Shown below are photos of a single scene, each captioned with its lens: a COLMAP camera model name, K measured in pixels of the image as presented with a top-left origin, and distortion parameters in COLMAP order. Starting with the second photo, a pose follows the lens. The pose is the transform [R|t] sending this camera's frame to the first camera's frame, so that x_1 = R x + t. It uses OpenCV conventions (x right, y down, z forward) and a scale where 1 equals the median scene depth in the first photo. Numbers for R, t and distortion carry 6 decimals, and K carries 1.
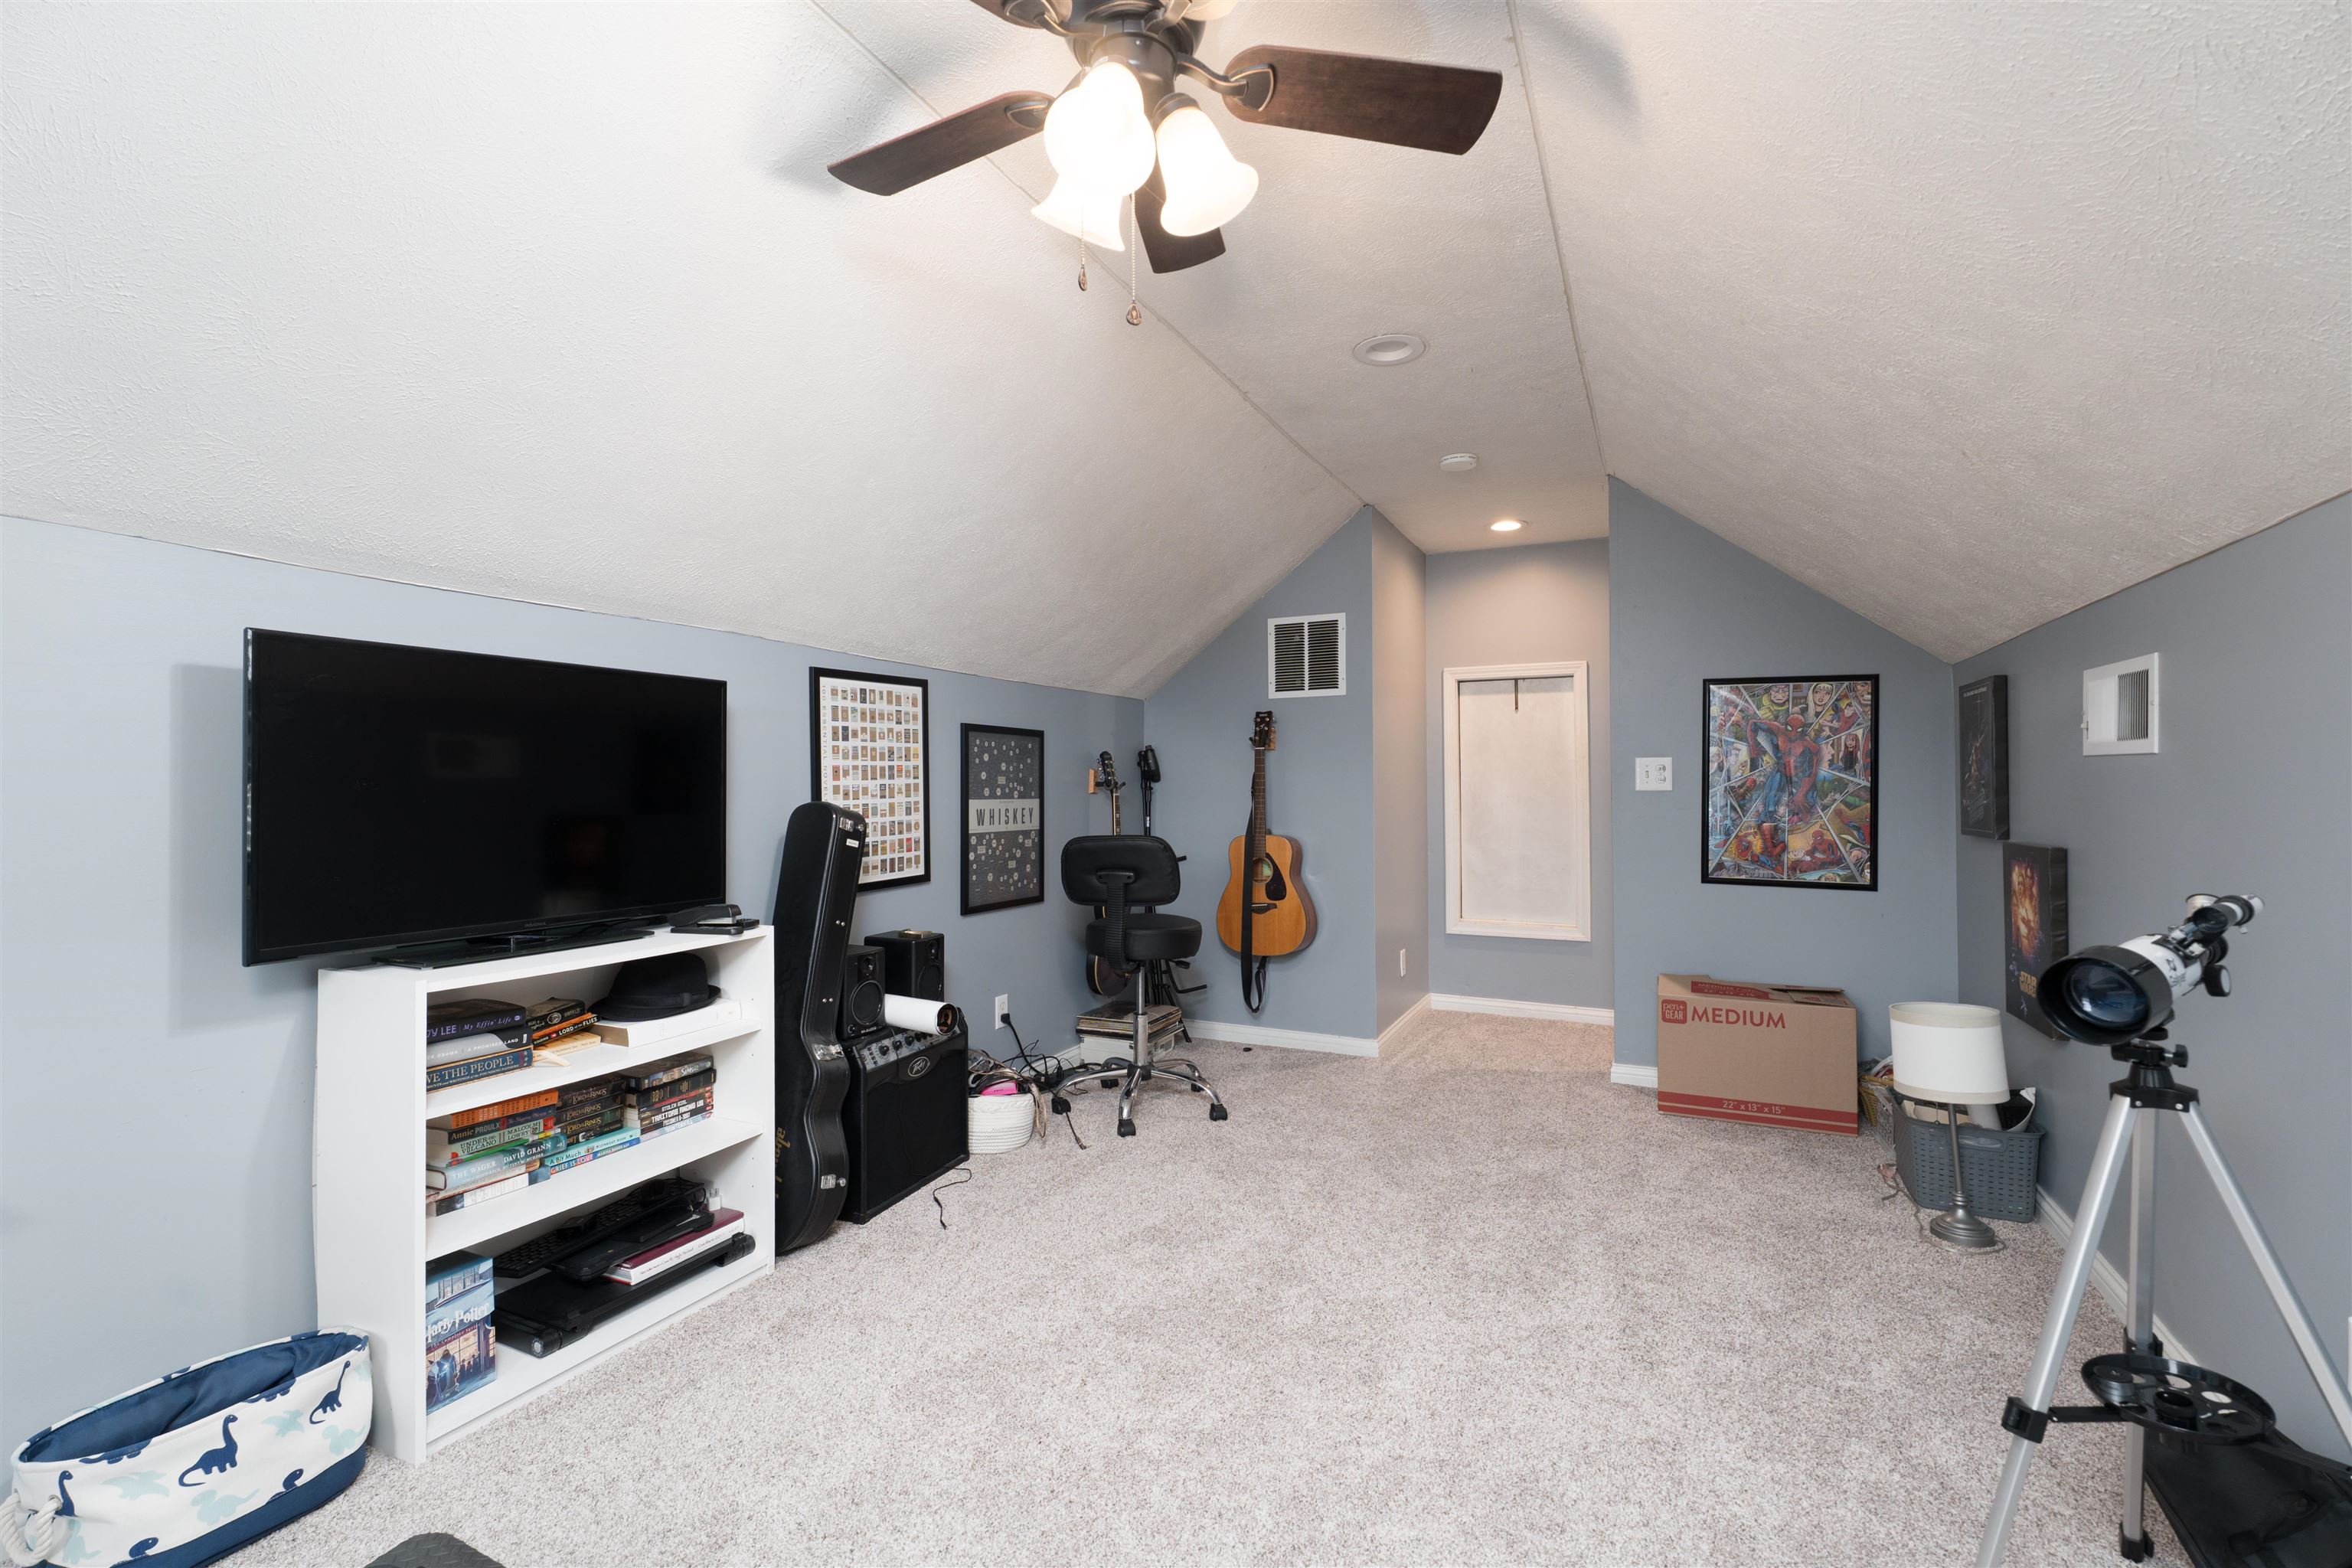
lens RADIAL K [[1031.8, 0, 1176.0], [0, 1031.8, 784.0], [0, 0, 1]] dist [-0.000392, 0.000057]
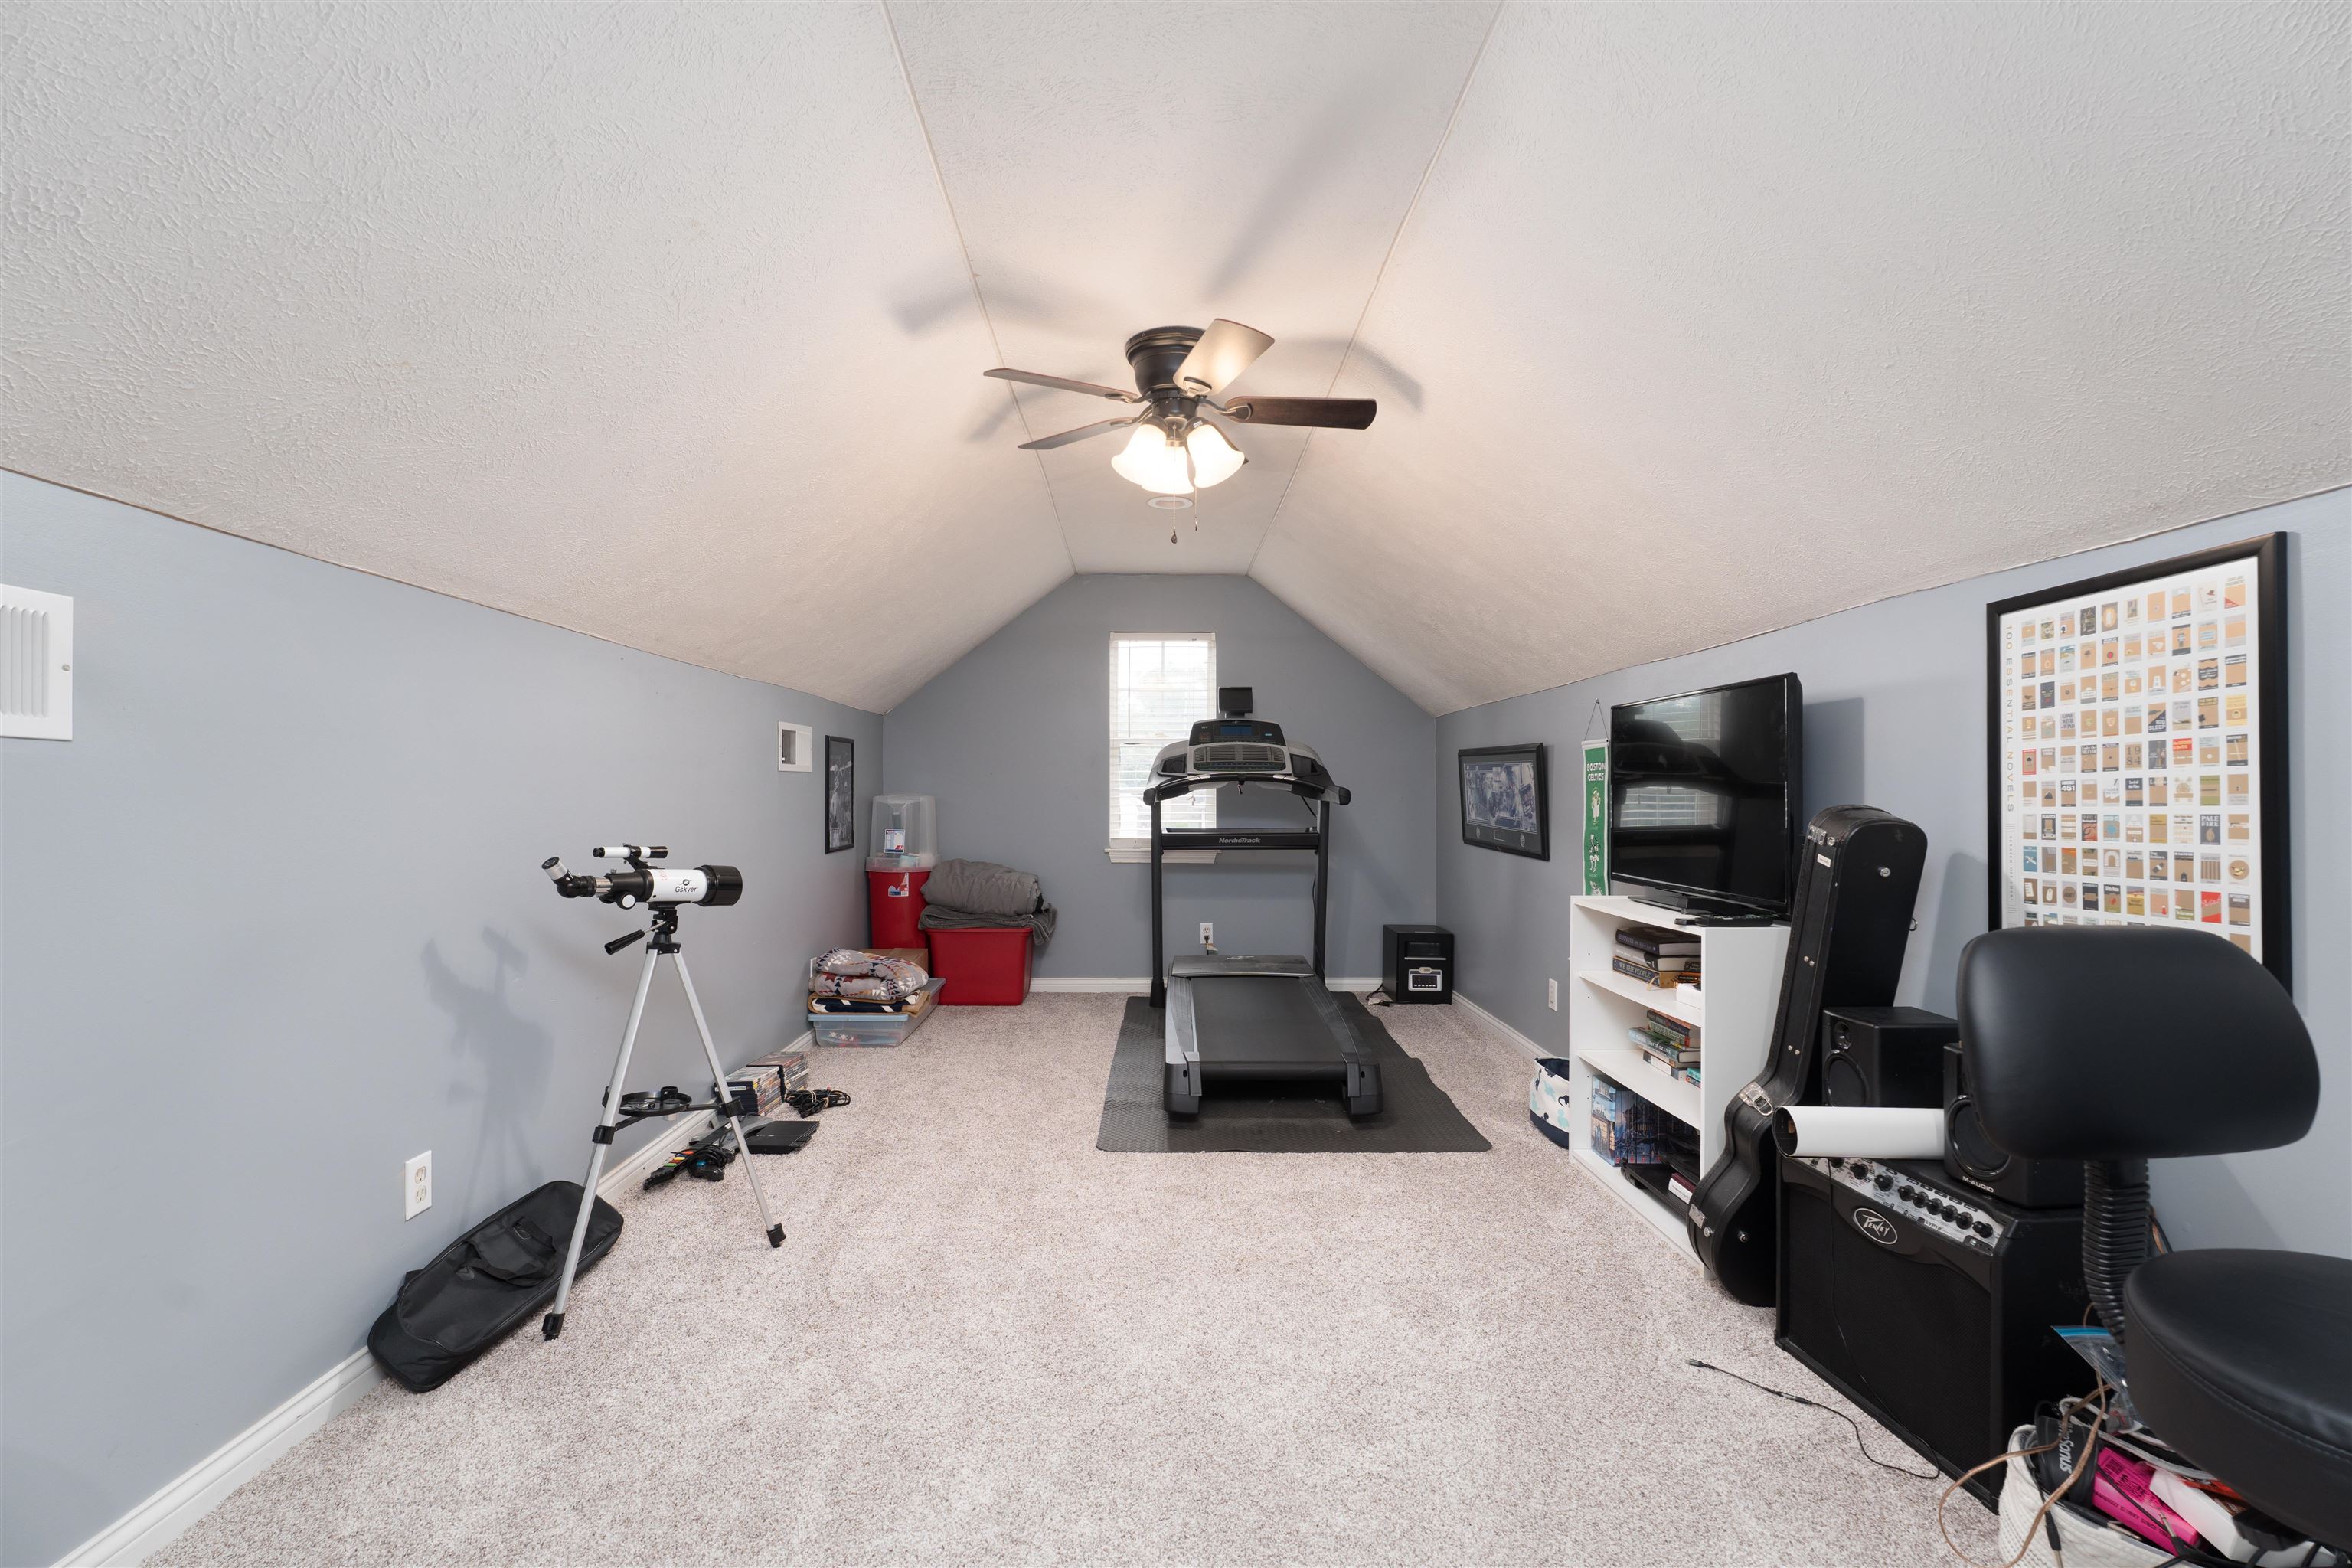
lens RADIAL K [[1031.8, 0, 1176.0], [0, 1031.8, 784.0], [0, 0, 1]] dist [-0.000392, 0.000057]
pose [[-0.895600, 0.004544, -0.444837, 0.381366], [0.010310, 0.999891, -0.010542, 0.003508], [0.444741, -0.014027, -0.895550, 1.257646]]
